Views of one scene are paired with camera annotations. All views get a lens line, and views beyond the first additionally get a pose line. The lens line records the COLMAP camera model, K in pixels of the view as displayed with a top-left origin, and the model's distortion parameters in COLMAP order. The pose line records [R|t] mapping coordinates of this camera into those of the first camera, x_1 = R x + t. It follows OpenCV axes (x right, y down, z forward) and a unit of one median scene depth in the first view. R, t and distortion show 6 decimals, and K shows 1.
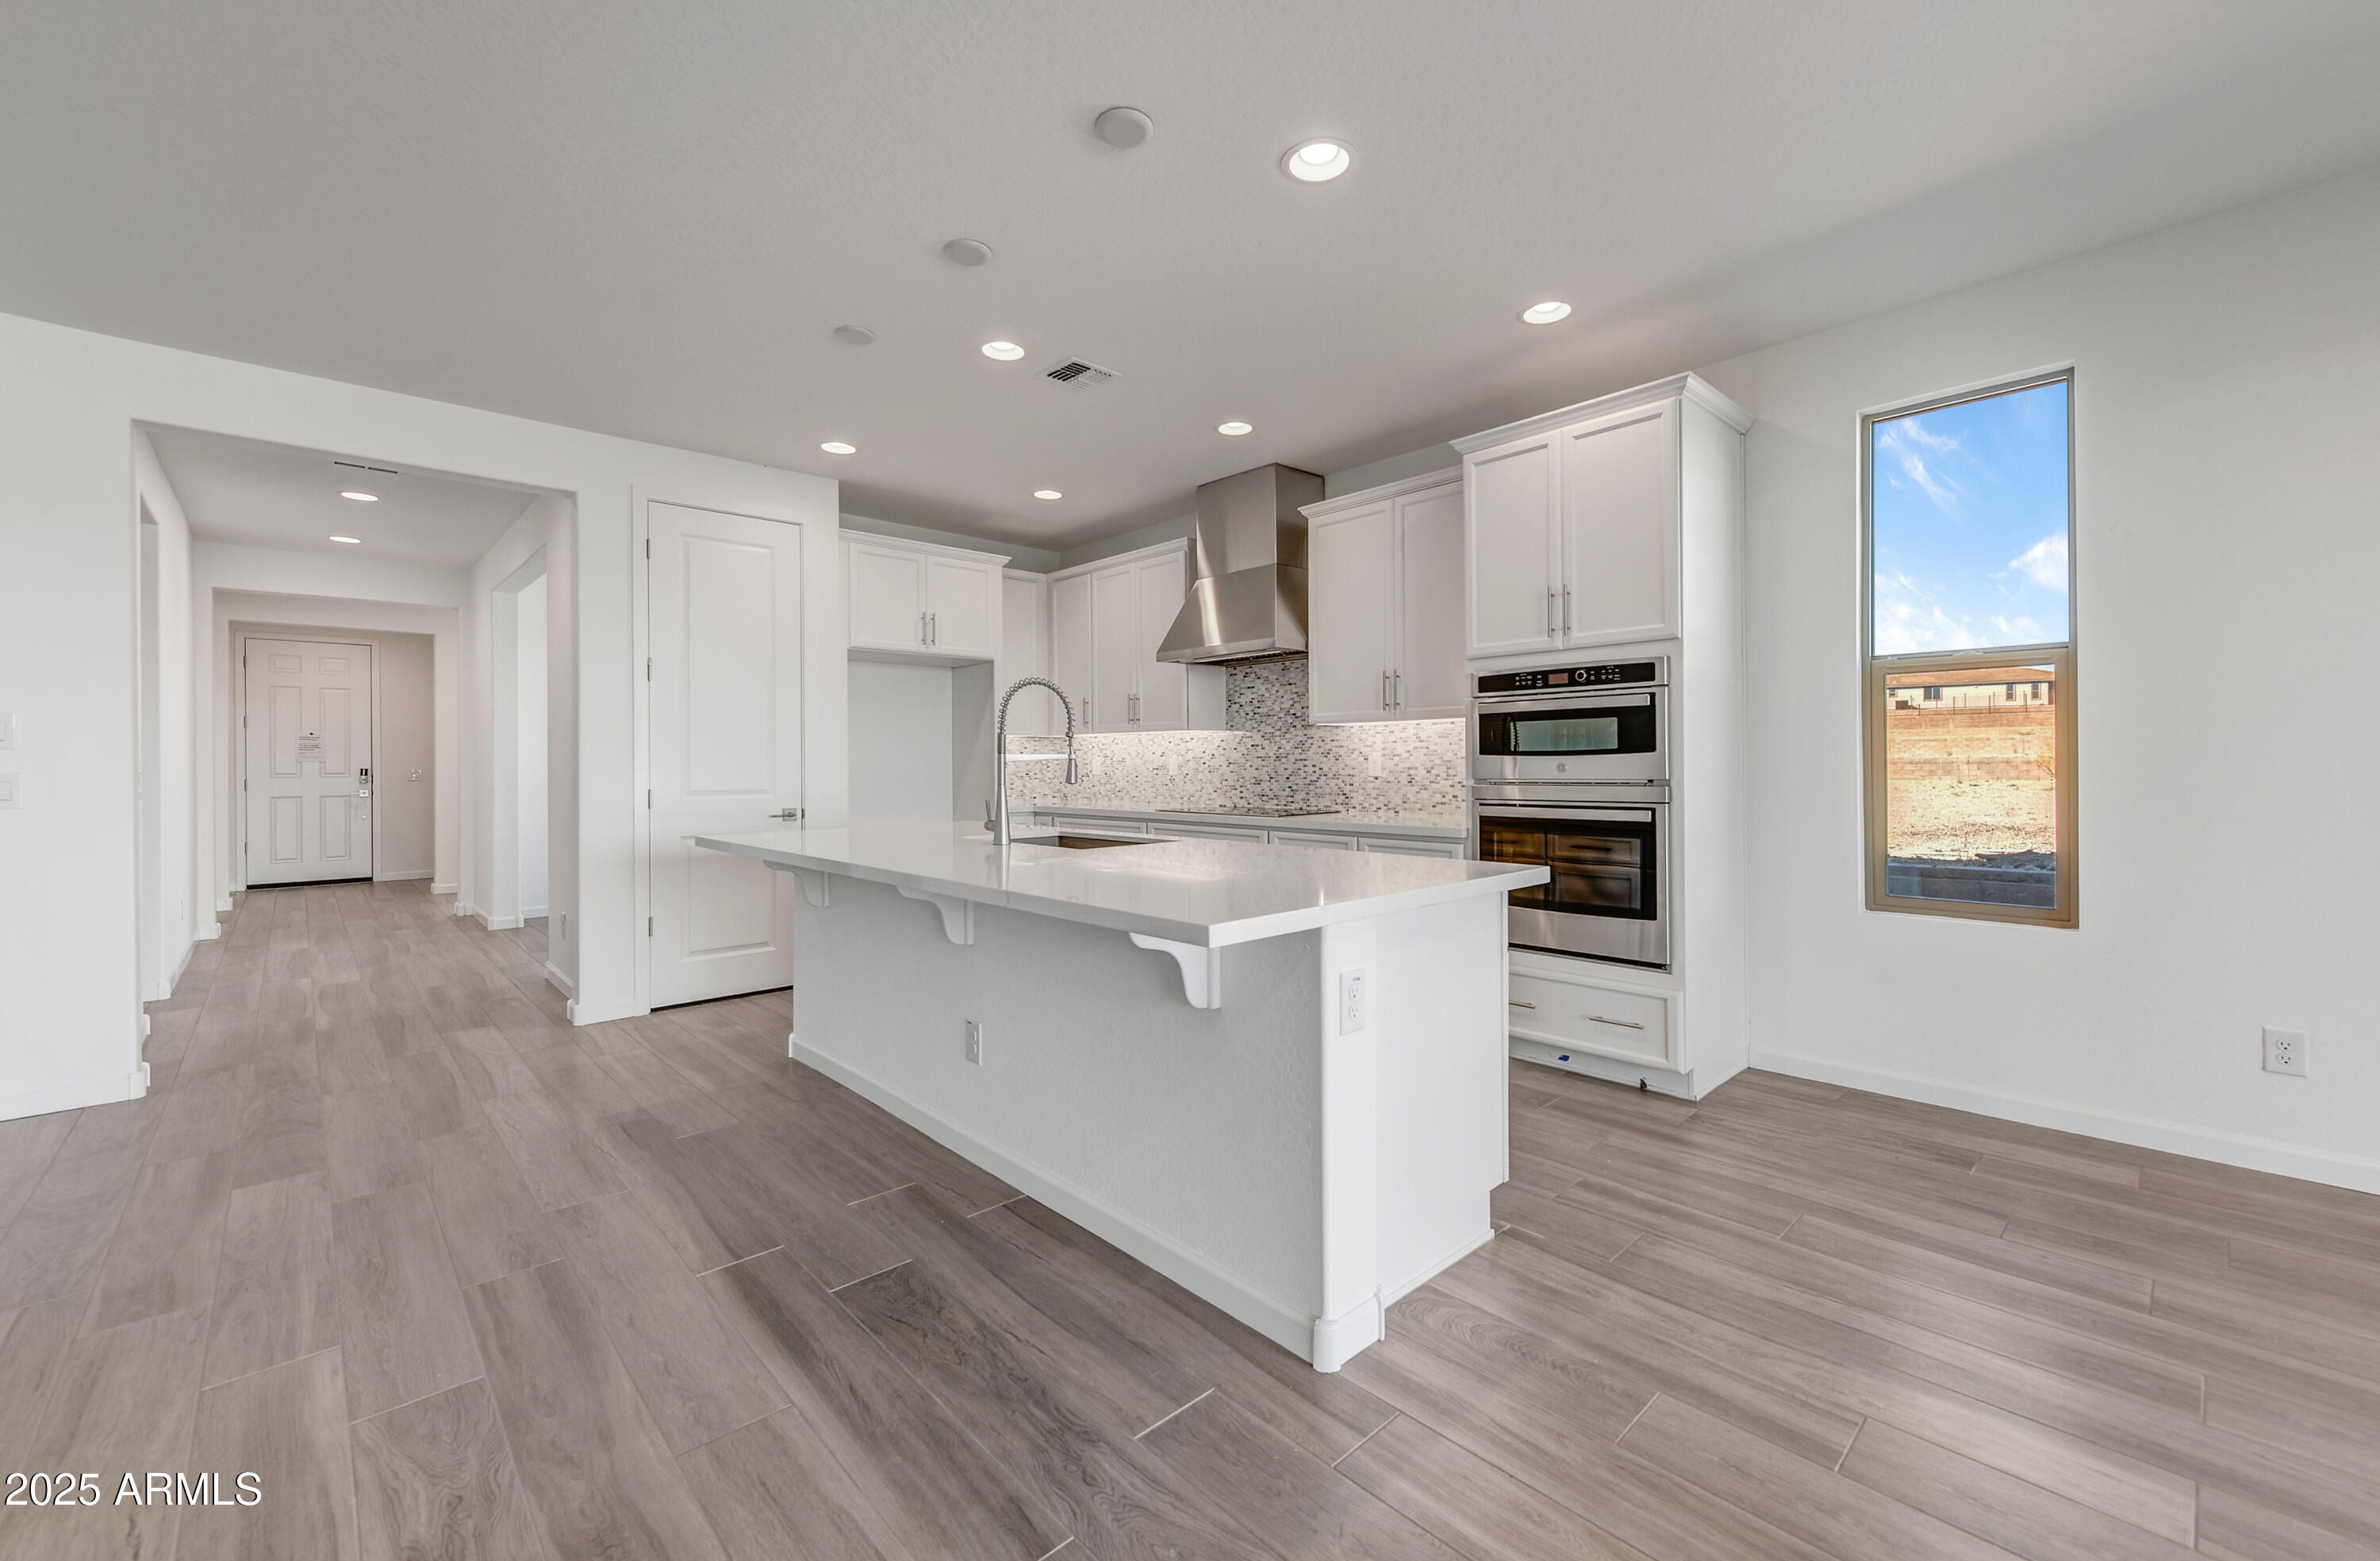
lens RADIAL K [[955.9, 0, 1215.4], [0, 955.9, 762.8], [0, 0, 1]] dist [0.002803, -0.000075]
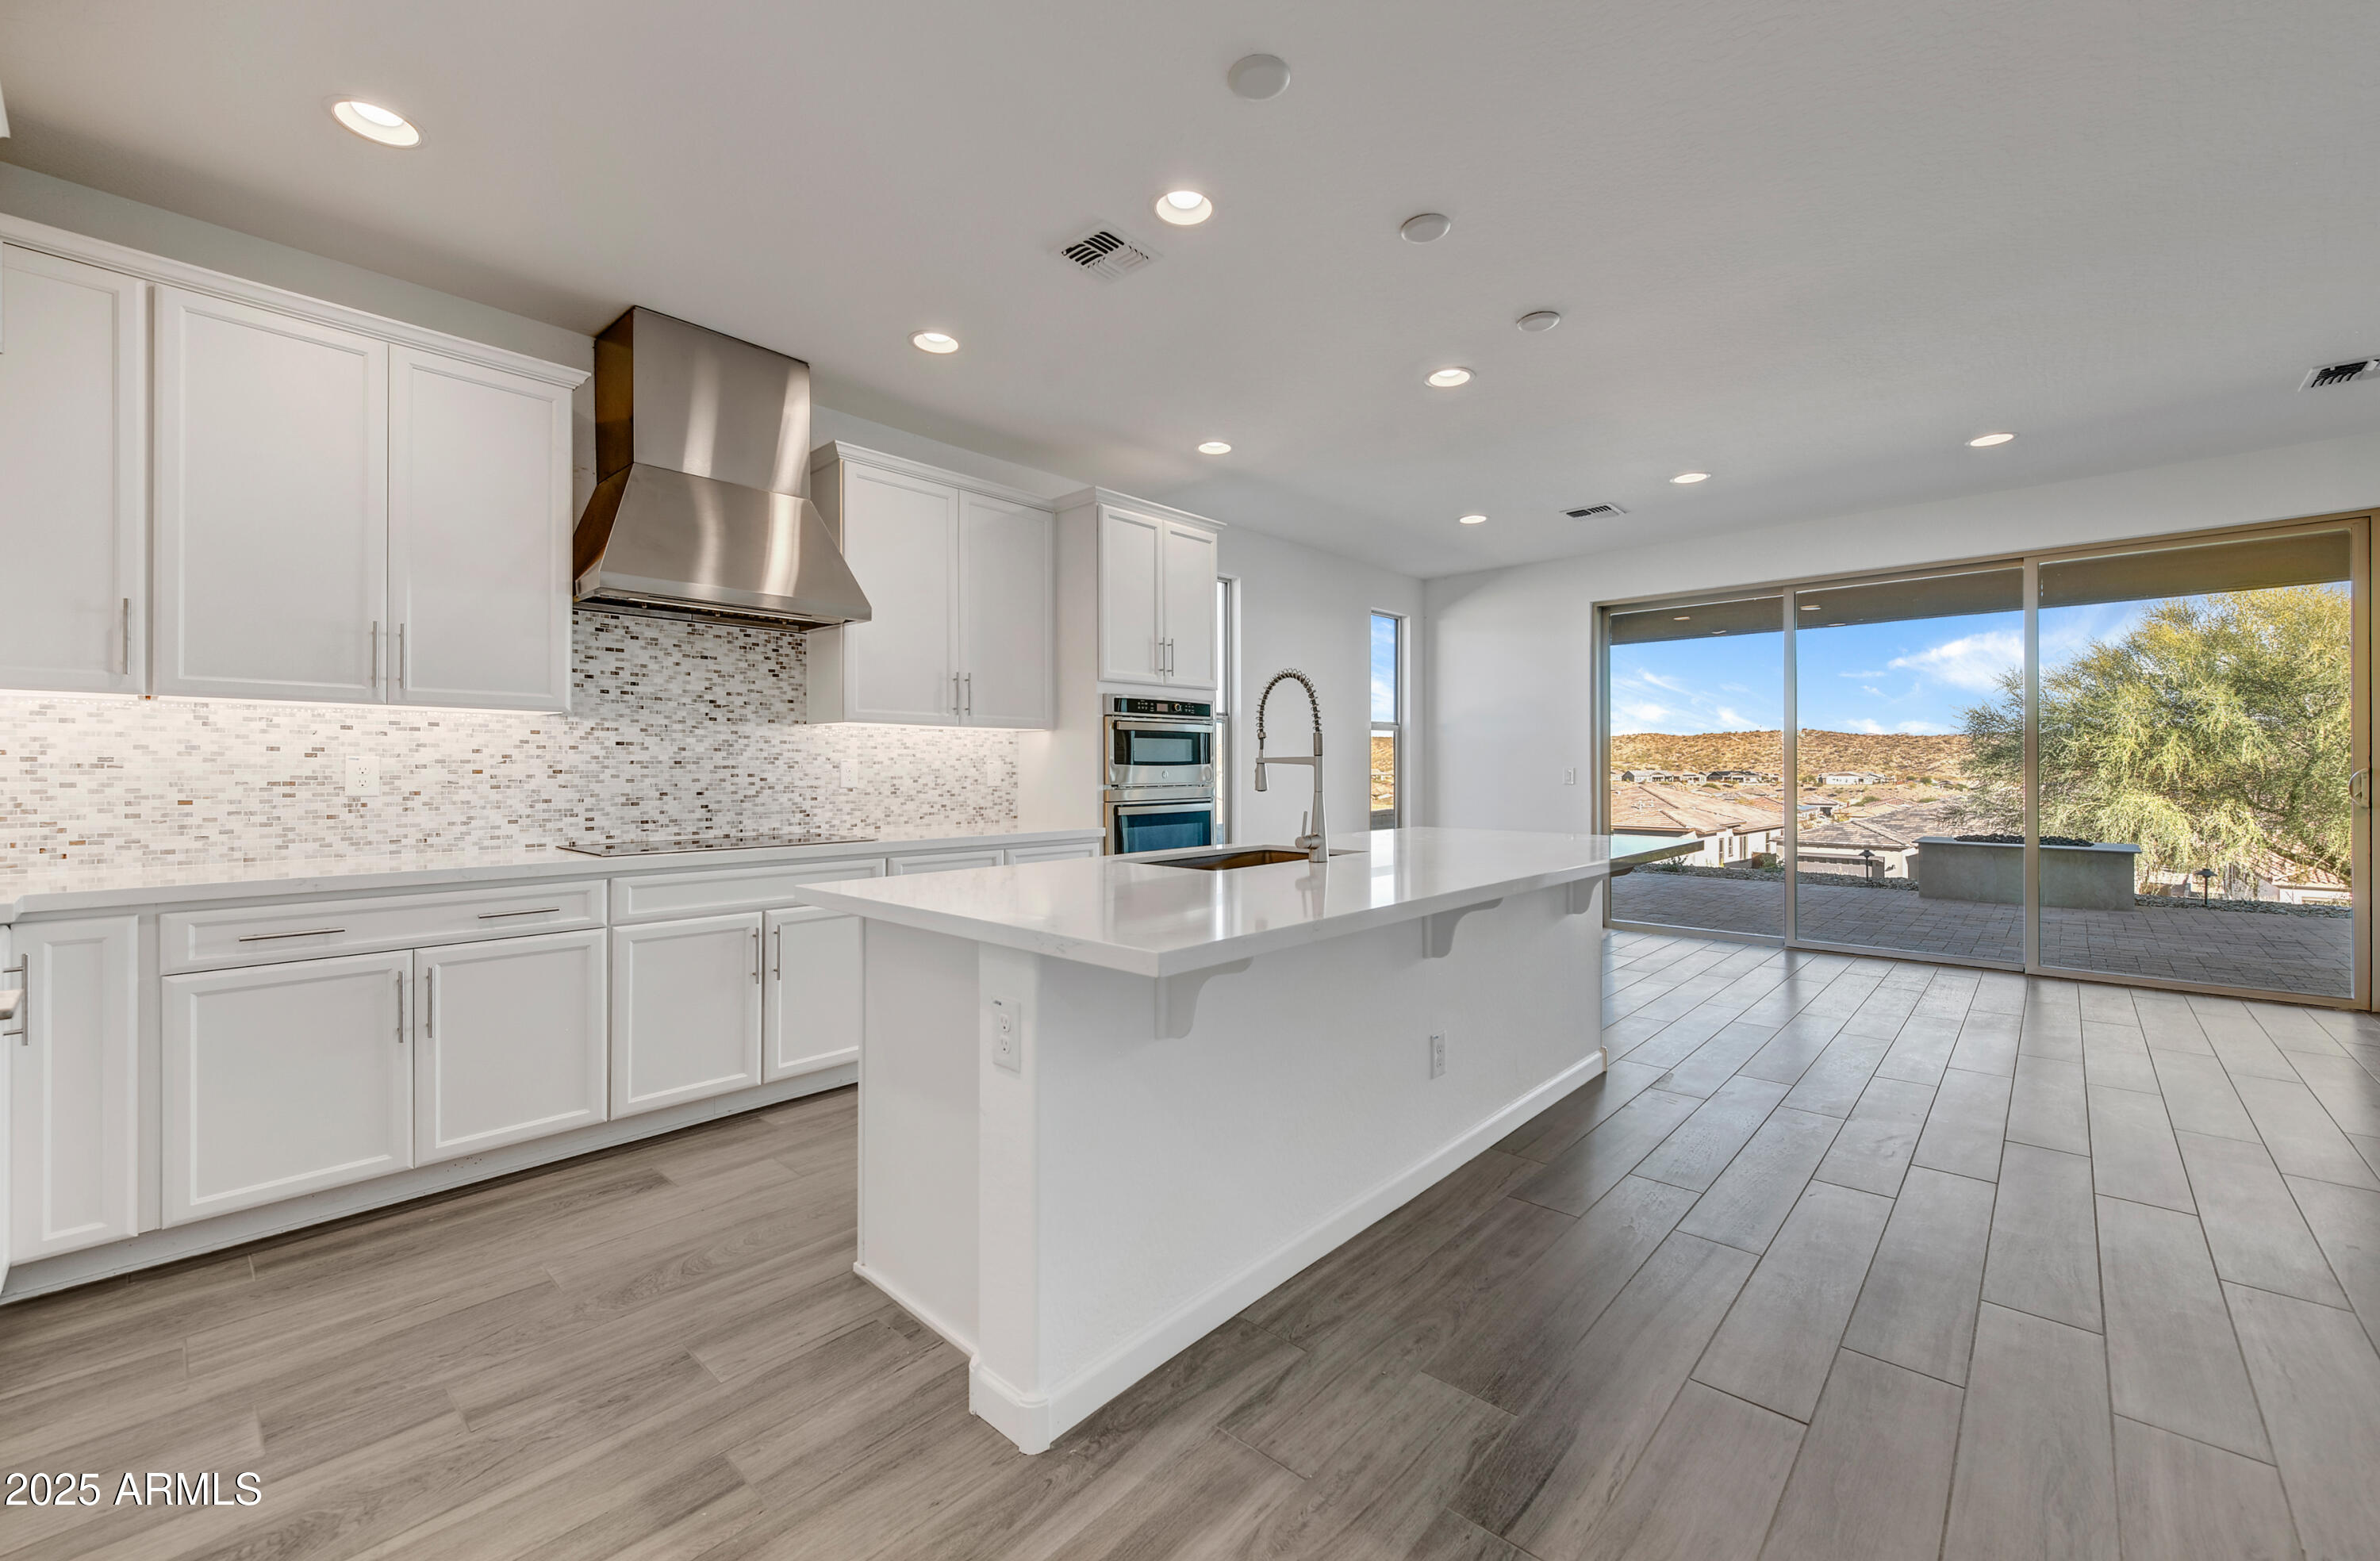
lens RADIAL K [[955.9, 0, 1199.0], [0, 955.9, 761.2], [0, 0, 1]] dist [0.002803, -0.000075]
pose [[-0.078706, 0.016352, 0.996764, -0.809915], [0.003118, 0.999865, -0.016156, 0.006534], [-0.996893, 0.001837, -0.078746, 0.886812]]
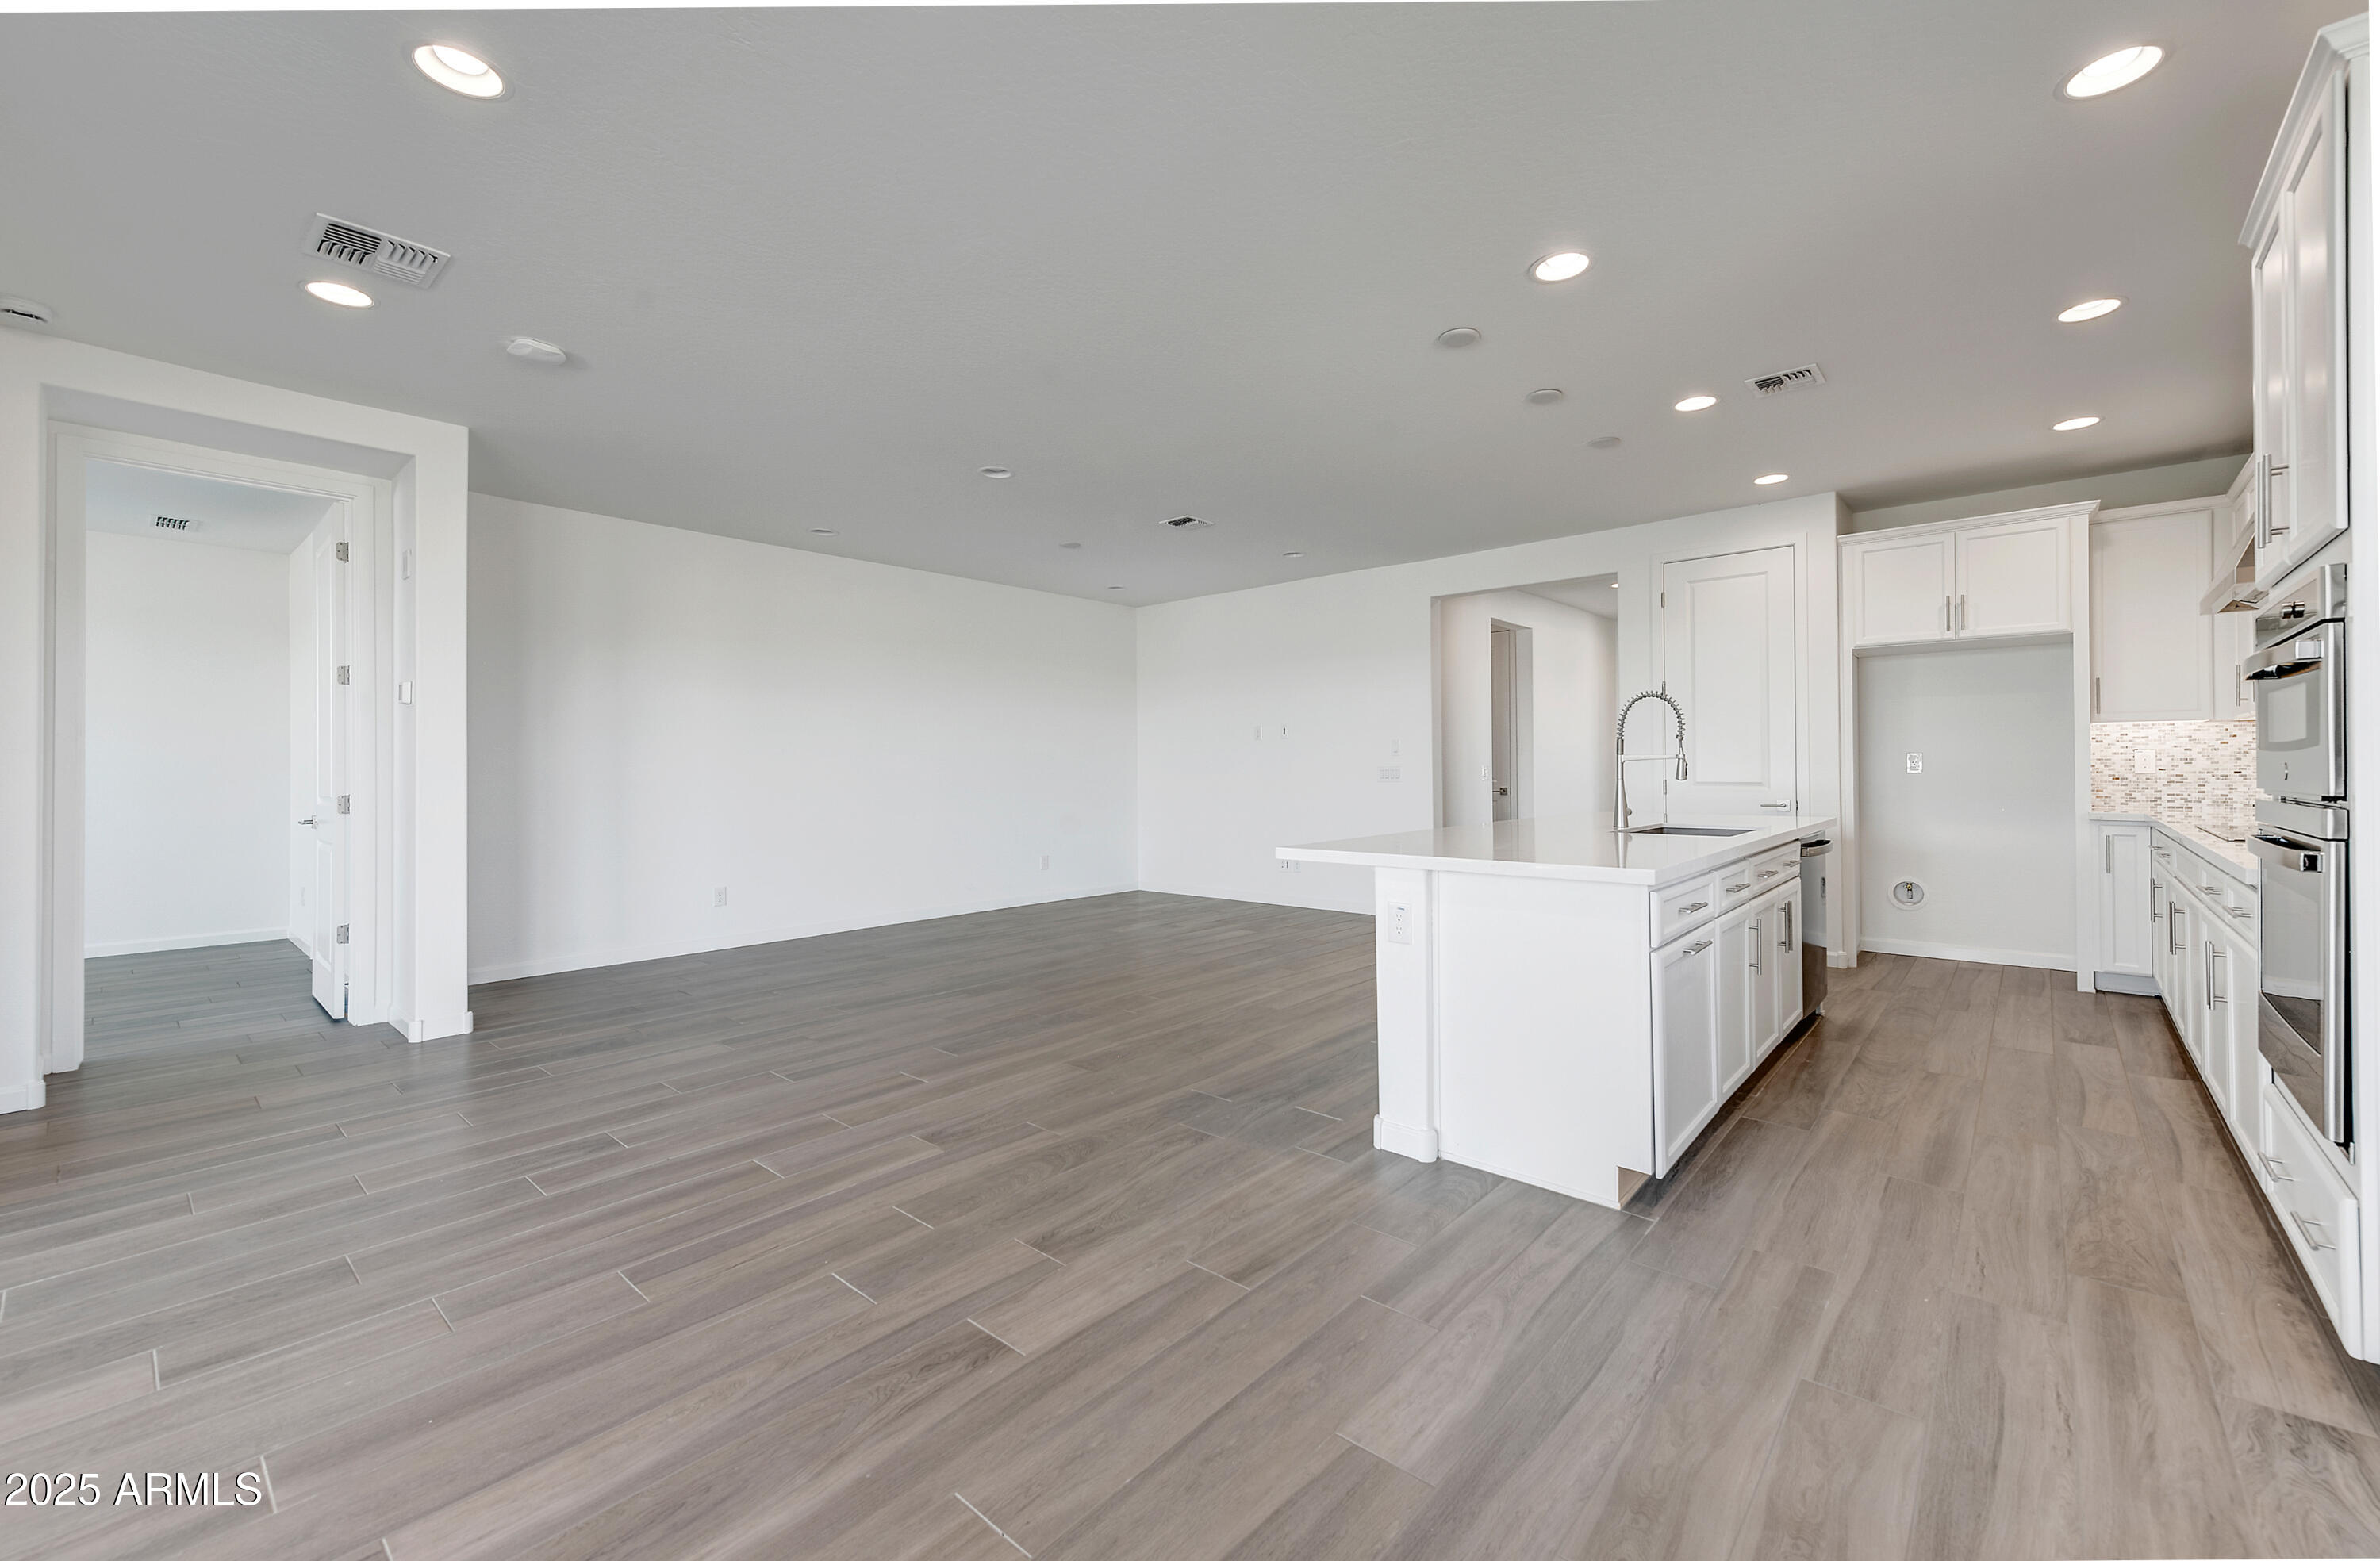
lens RADIAL K [[955.9, 0, 1193.5], [0, 955.9, 758.3], [0, 0, 1]] dist [0.002803, -0.000075]
pose [[0.094669, 0.001385, -0.995508, 0.746905], [0.005273, 0.999984, 0.001893, -0.007782], [0.995495, -0.005429, 0.094661, 0.244290]]
